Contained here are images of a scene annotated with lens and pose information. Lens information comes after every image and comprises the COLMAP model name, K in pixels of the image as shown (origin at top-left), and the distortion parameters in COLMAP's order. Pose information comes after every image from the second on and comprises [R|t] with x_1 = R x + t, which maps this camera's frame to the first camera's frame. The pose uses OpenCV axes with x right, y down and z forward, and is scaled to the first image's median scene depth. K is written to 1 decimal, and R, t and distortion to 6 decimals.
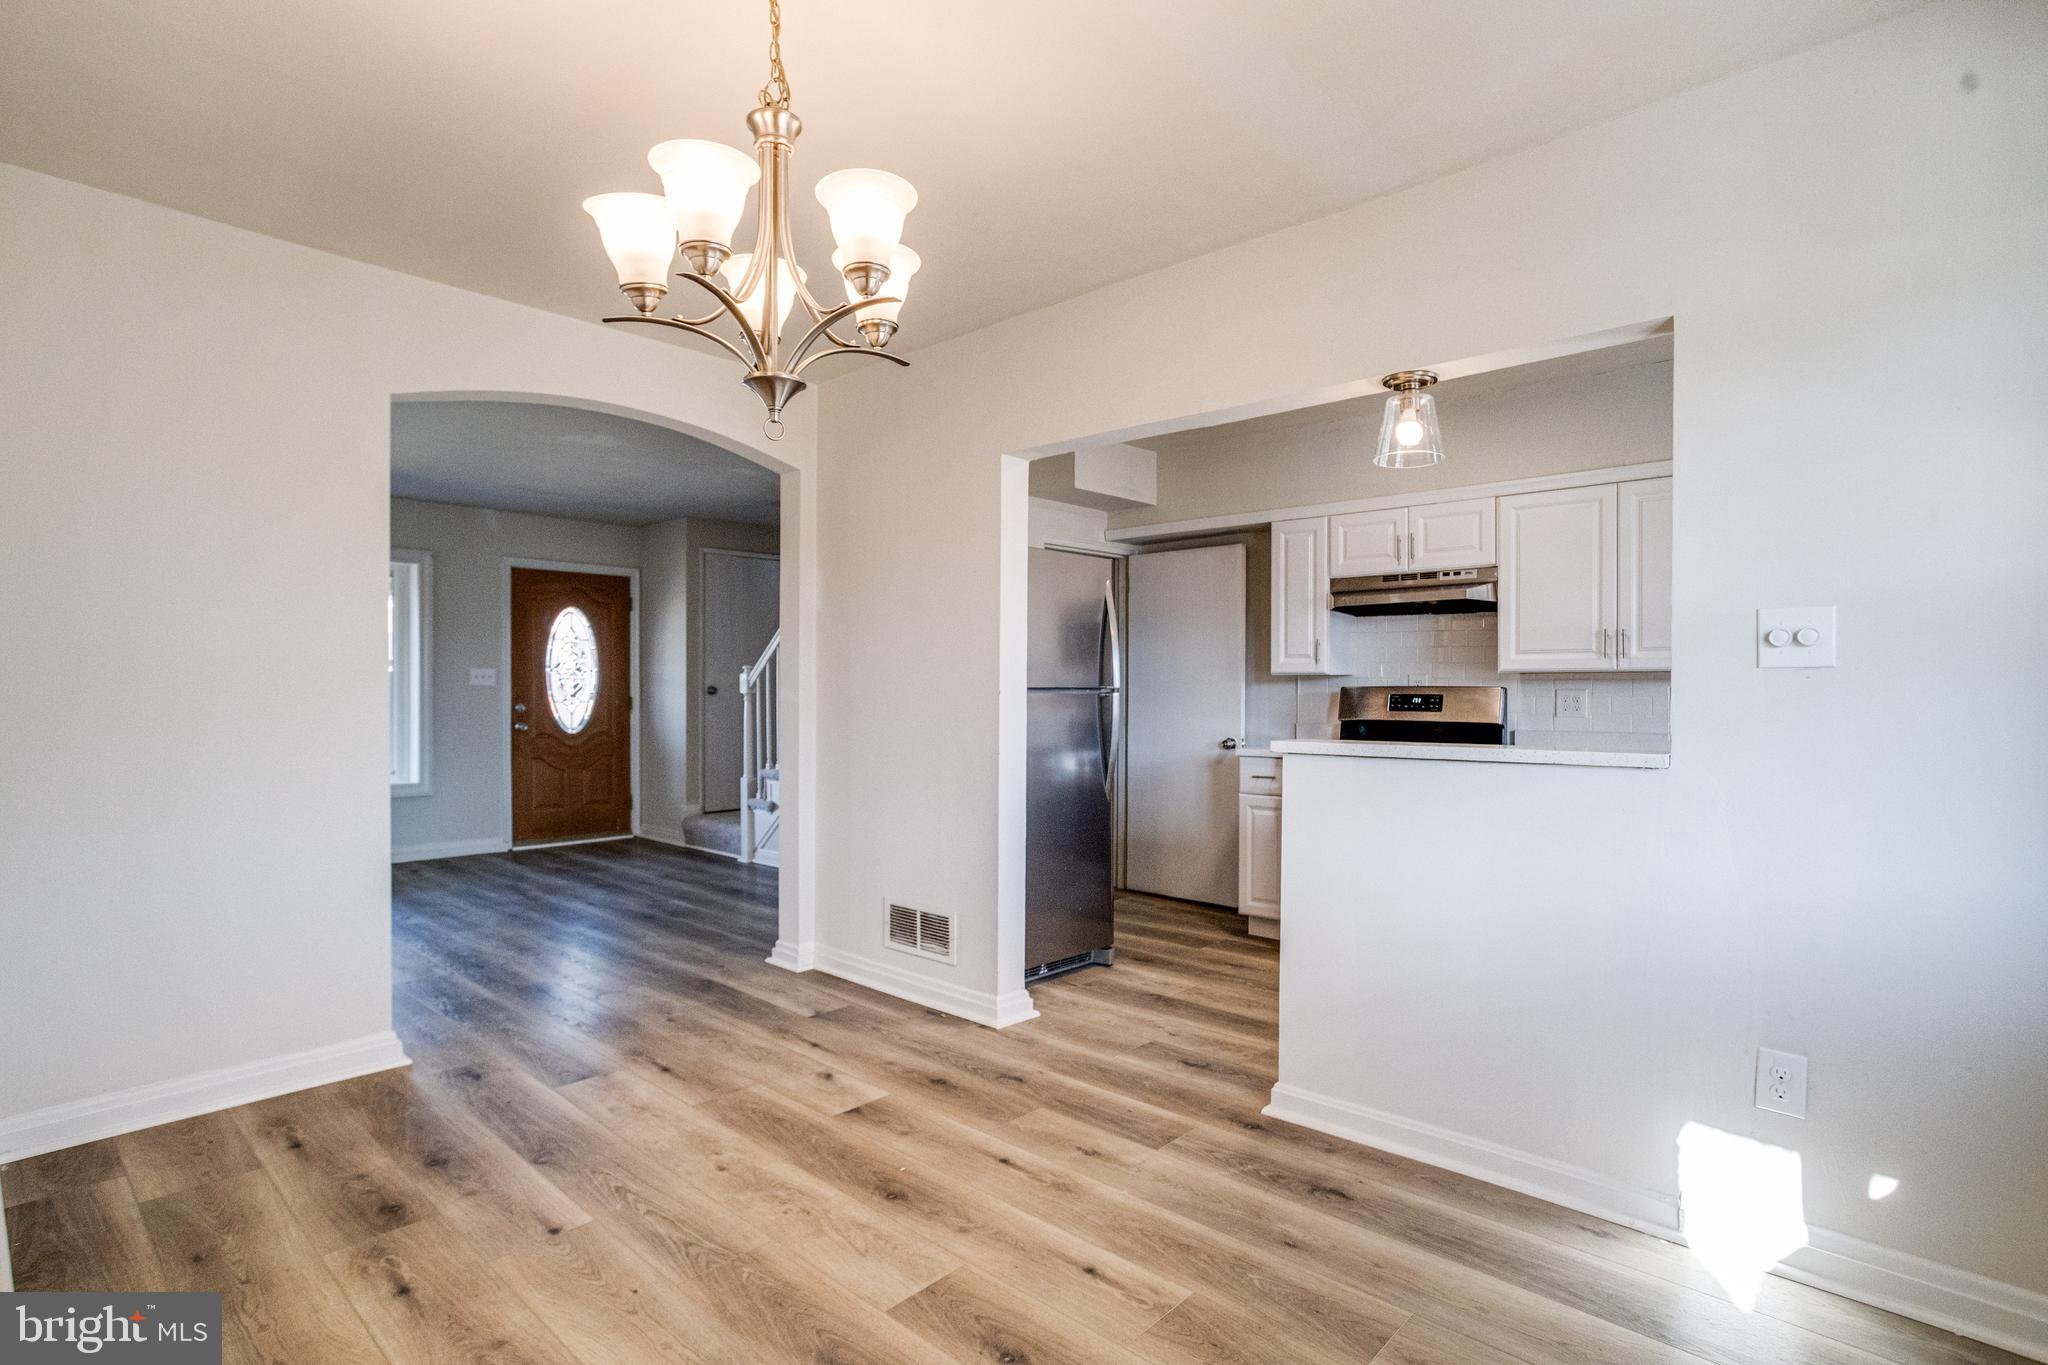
lens RADIAL K [[1001.8, 0, 1009.7], [0, 1001.8, 690.0], [0, 0, 1]] dist [-0.037083, 0.019990]
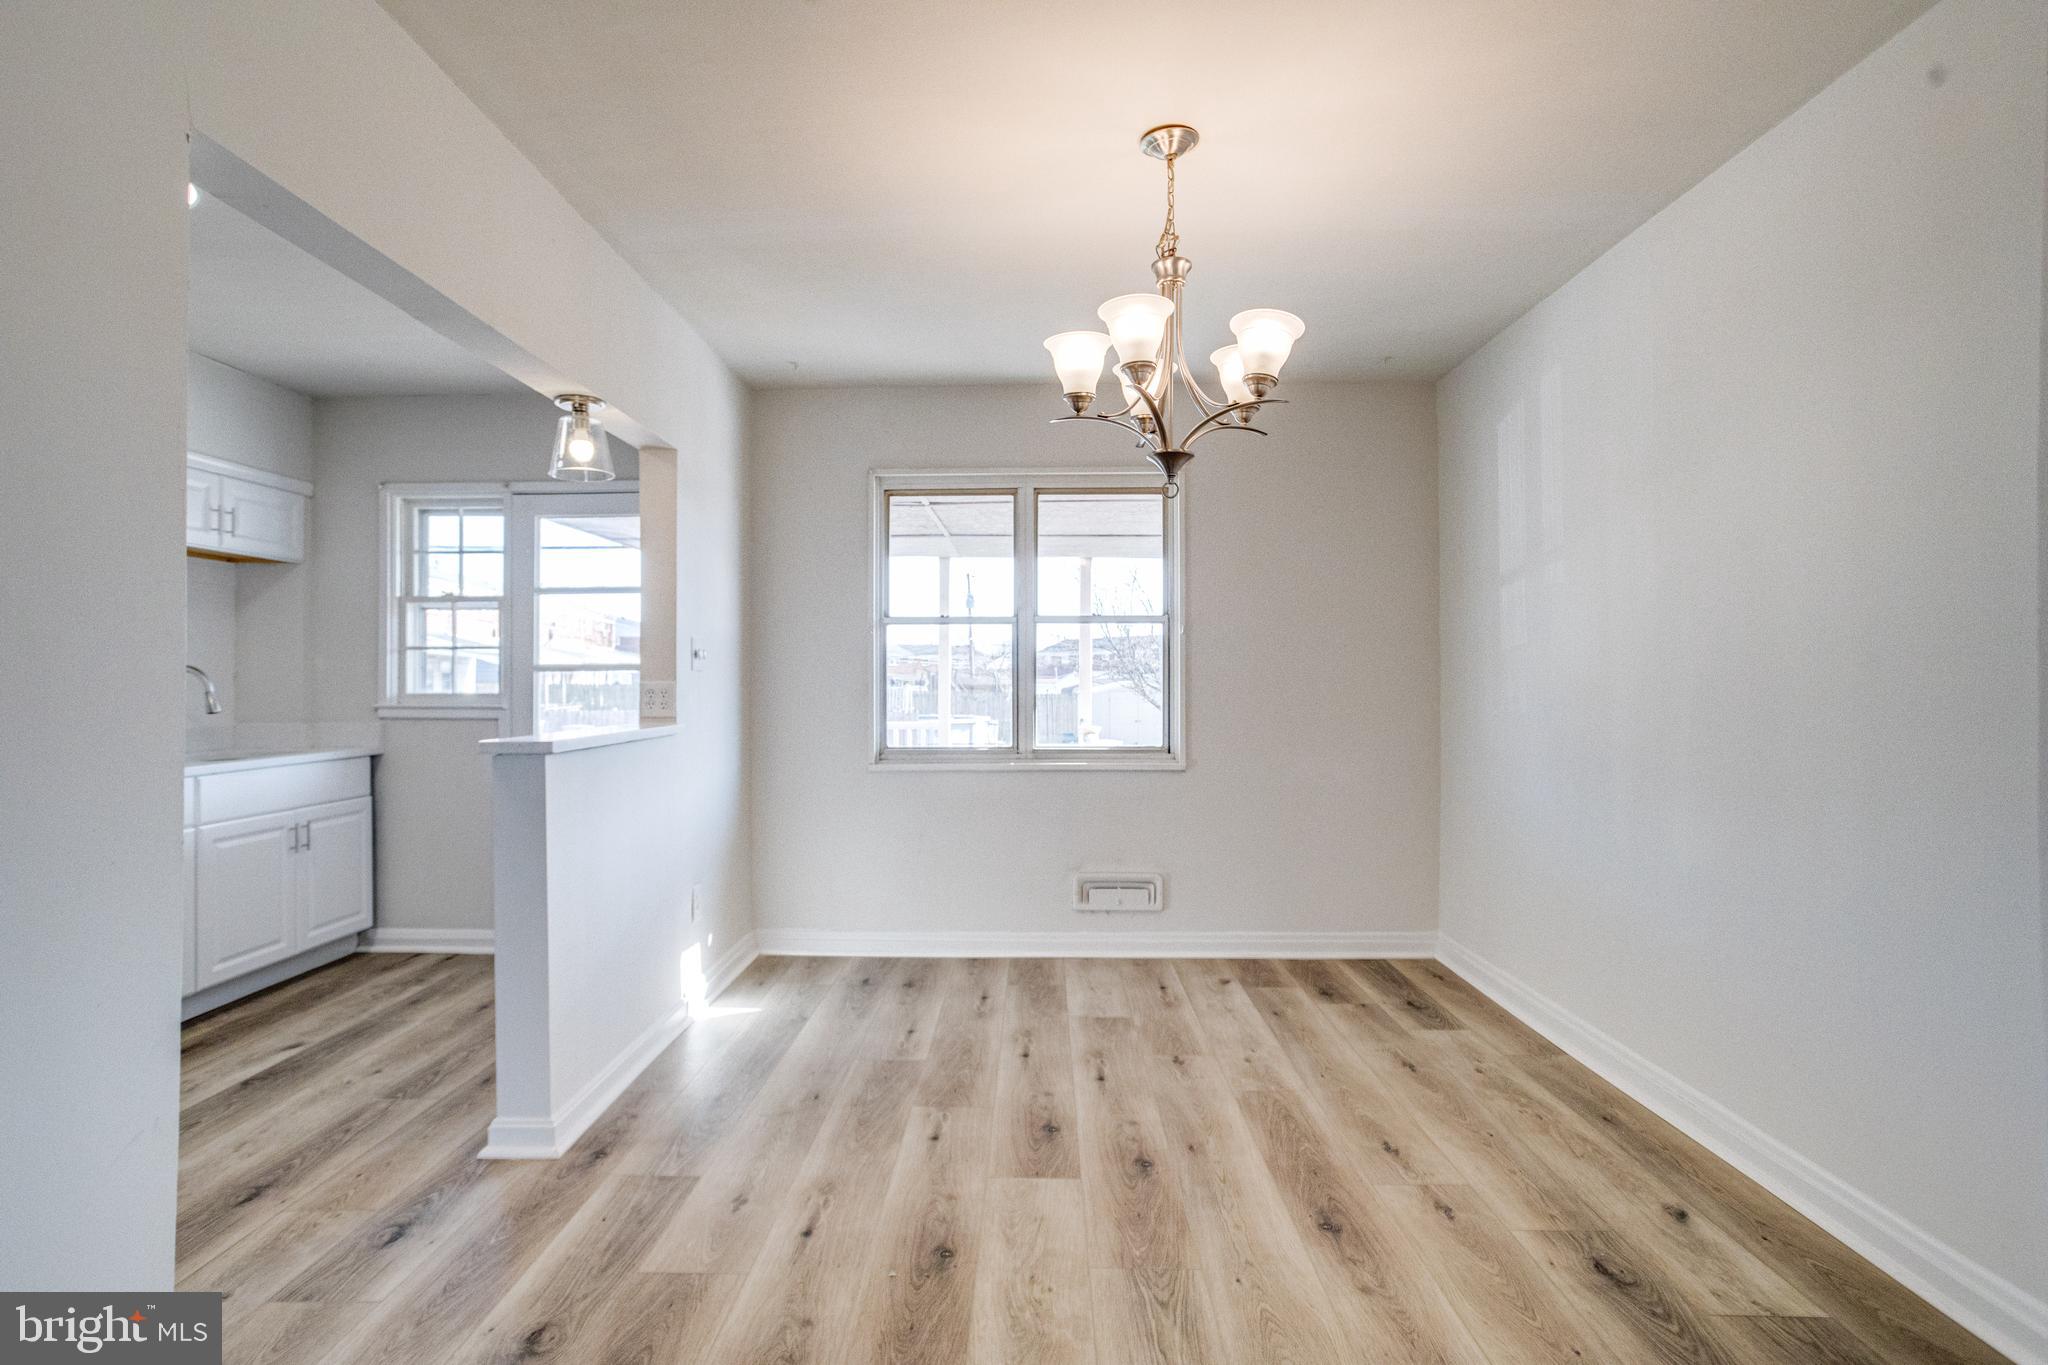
lens RADIAL K [[1001.8, 0, 1014.6], [0, 1001.8, 671.0], [0, 0, 1]] dist [-0.037083, 0.019990]
pose [[-0.666912, 0.005896, 0.745114, -0.764910], [-0.000433, 0.999965, -0.008301, -0.006612], [-0.745137, -0.005859, -0.666886, 1.436016]]
